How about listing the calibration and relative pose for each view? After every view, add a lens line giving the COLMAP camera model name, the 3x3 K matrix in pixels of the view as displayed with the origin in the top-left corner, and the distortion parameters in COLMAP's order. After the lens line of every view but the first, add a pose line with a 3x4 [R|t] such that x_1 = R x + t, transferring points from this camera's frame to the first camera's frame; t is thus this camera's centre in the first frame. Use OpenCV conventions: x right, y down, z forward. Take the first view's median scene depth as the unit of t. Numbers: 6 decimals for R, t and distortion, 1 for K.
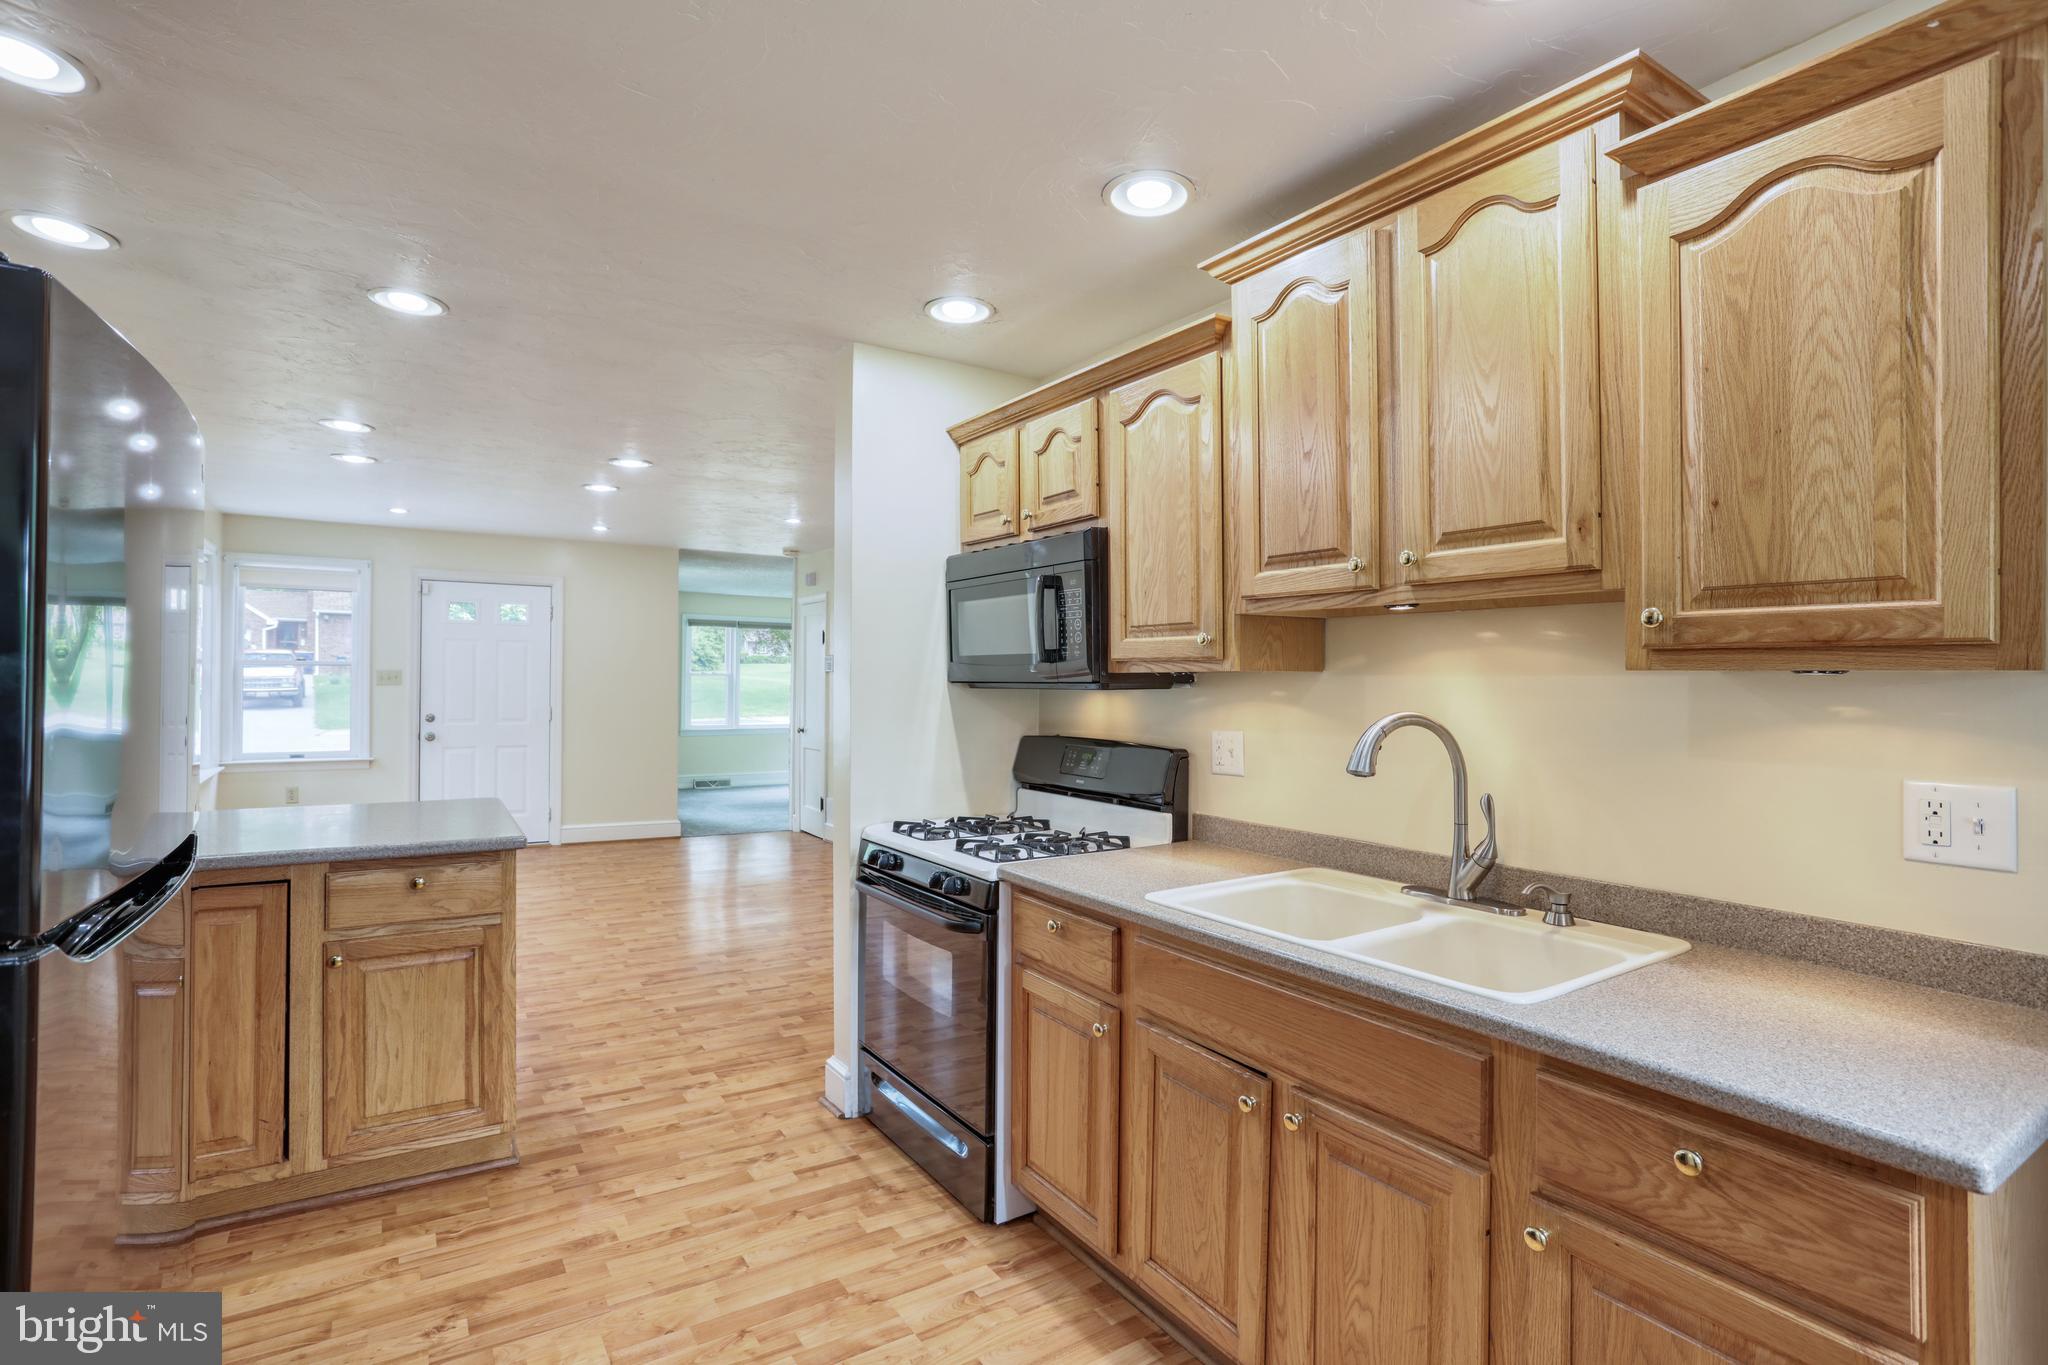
lens RADIAL K [[980.2, 0, 1023.3], [0, 980.2, 675.7], [0, 0, 1]] dist [-0.023301, 0.010416]
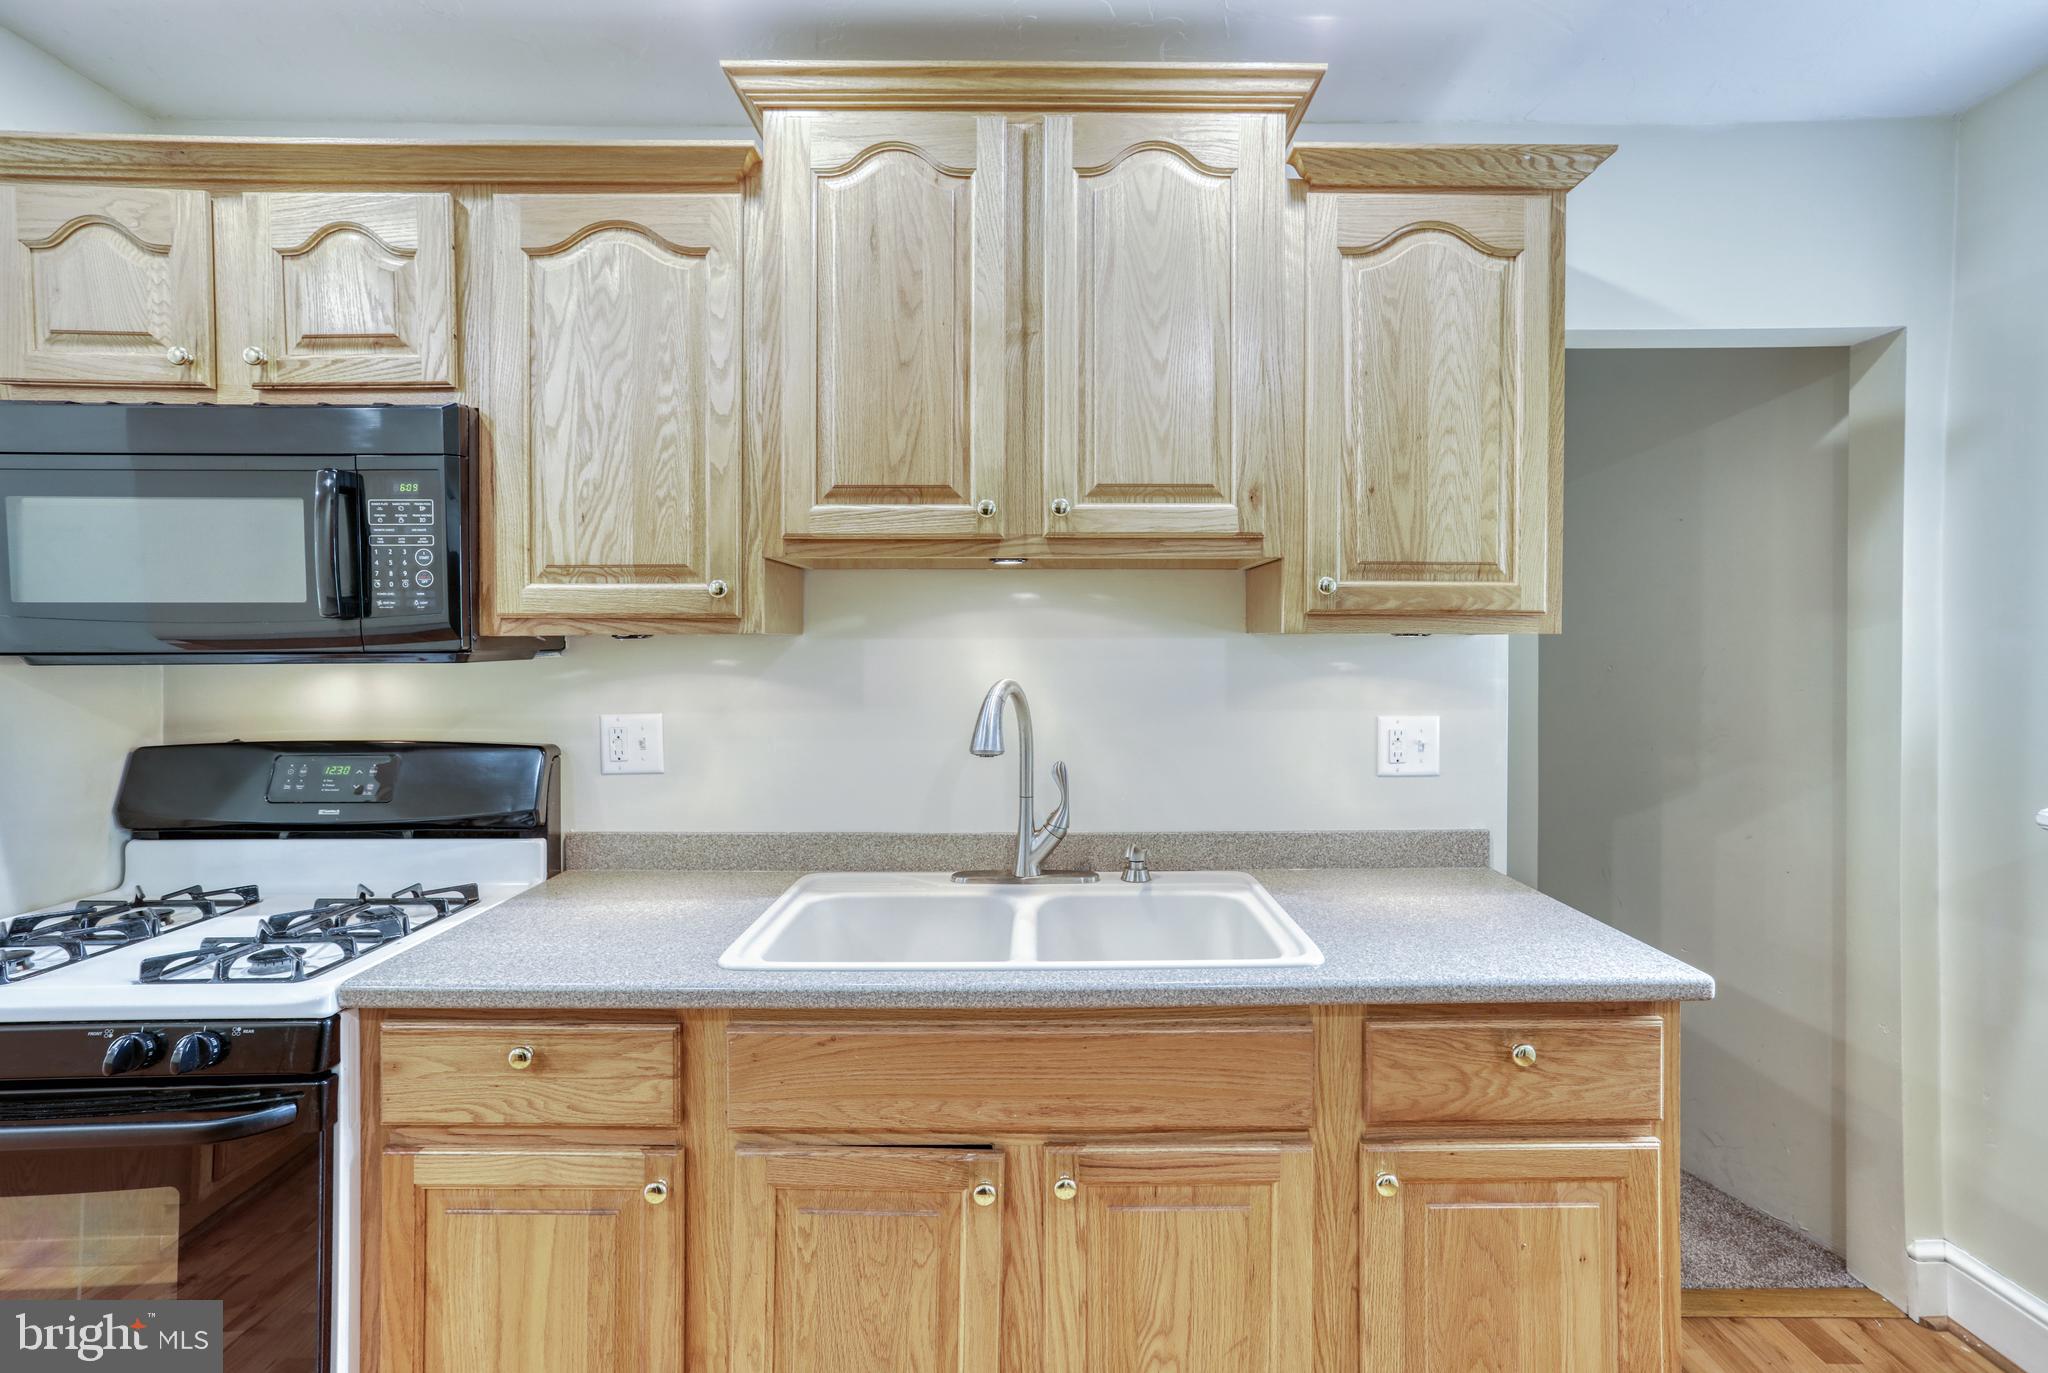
lens RADIAL K [[980.2, 0, 1037.5], [0, 980.2, 656.5], [0, 0, 1]] dist [-0.023301, 0.010416]
pose [[0.546789, -0.016100, 0.837116, -0.349132], [0.002568, 0.999843, 0.017553, 0.000368], [-0.837266, -0.007448, 0.546744, 0.492568]]
